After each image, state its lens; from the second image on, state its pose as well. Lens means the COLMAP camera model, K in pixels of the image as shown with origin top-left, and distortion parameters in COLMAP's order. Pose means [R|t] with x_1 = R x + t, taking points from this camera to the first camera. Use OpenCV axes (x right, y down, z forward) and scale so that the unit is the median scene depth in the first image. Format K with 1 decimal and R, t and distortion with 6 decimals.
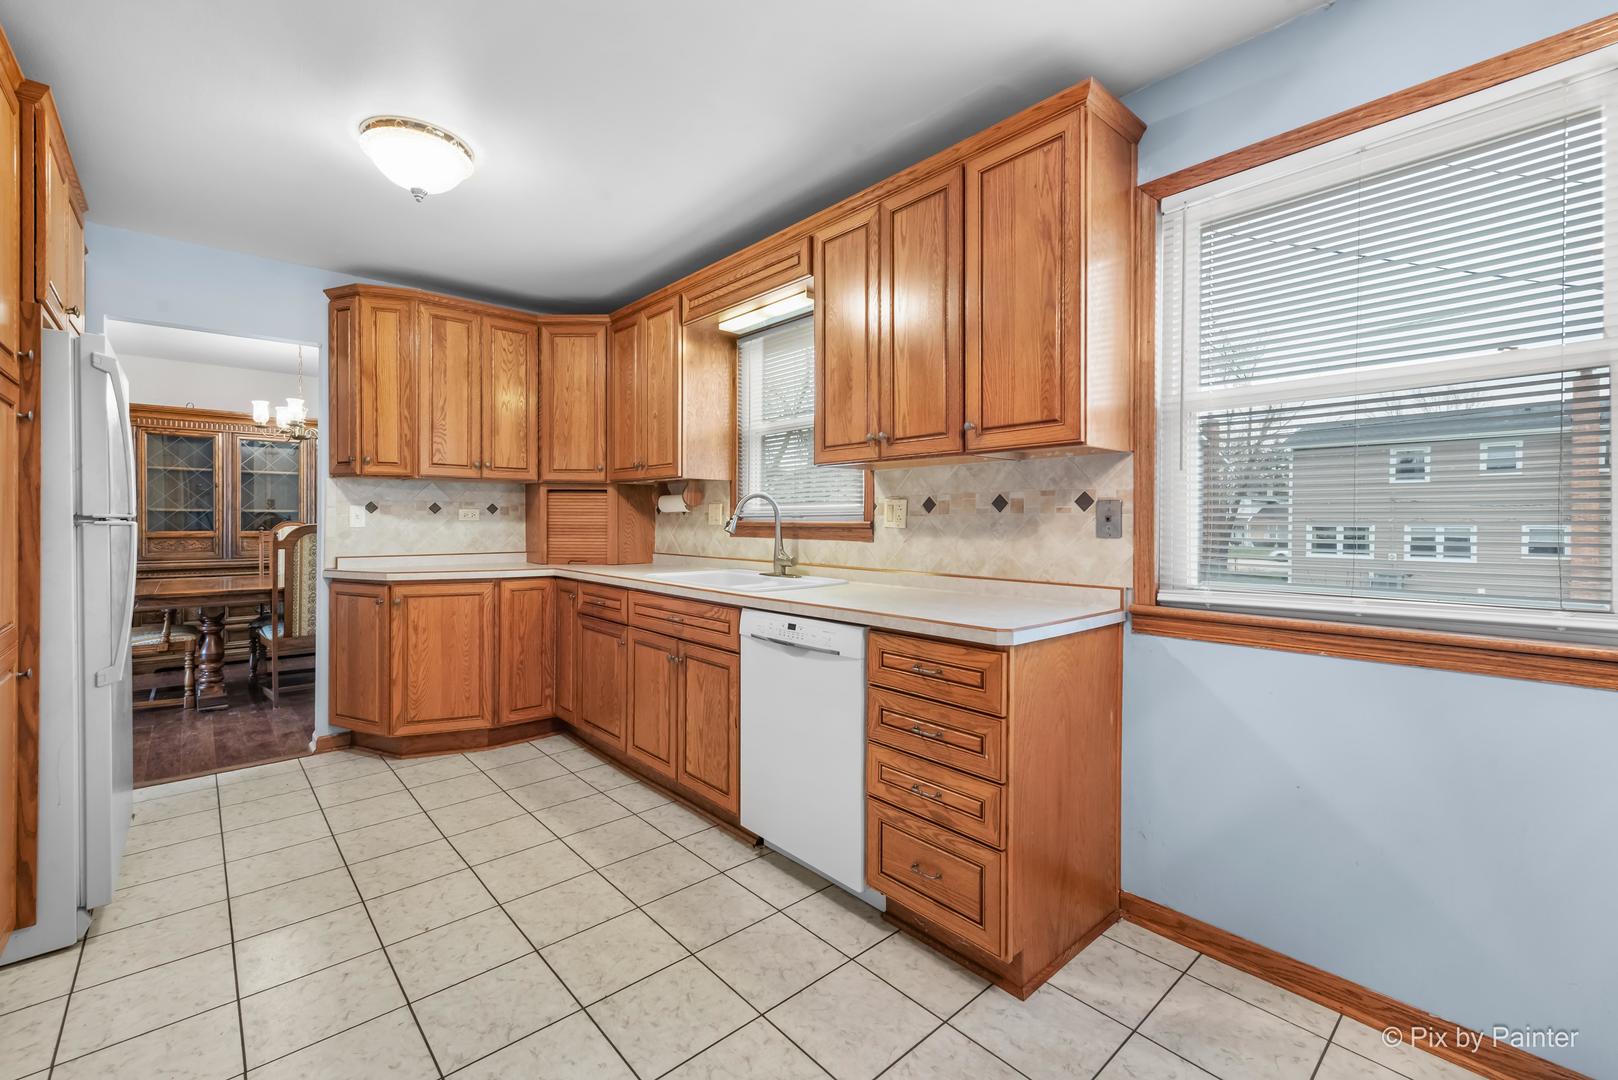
lens RADIAL K [[684.8, 0, 803.2], [0, 684.8, 522.7], [0, 0, 1]] dist [0.020497, -0.012754]
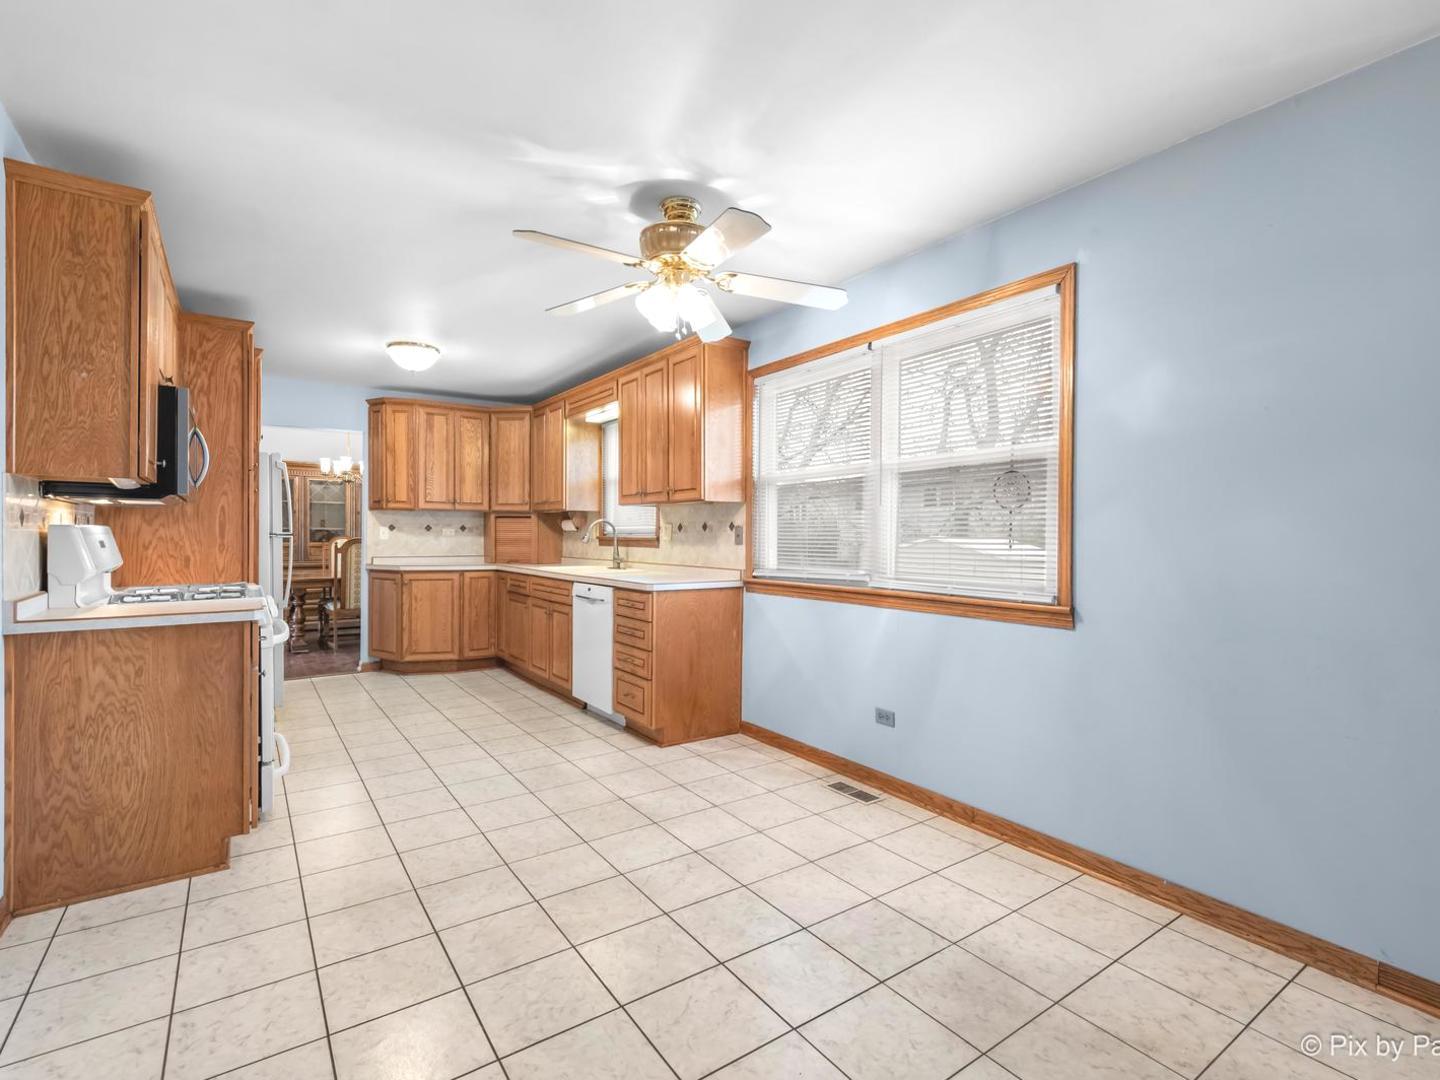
lens RADIAL K [[689.5, 0, 720.0], [0, 689.5, 540.0], [0, 0, 1]] dist [0.001768, 0.000122]
pose [[0.993236, 0.002303, -0.116090, 0.376372], [-0.002012, 0.999995, 0.002624, 0.001670], [0.116096, -0.002373, 0.993235, -0.598249]]
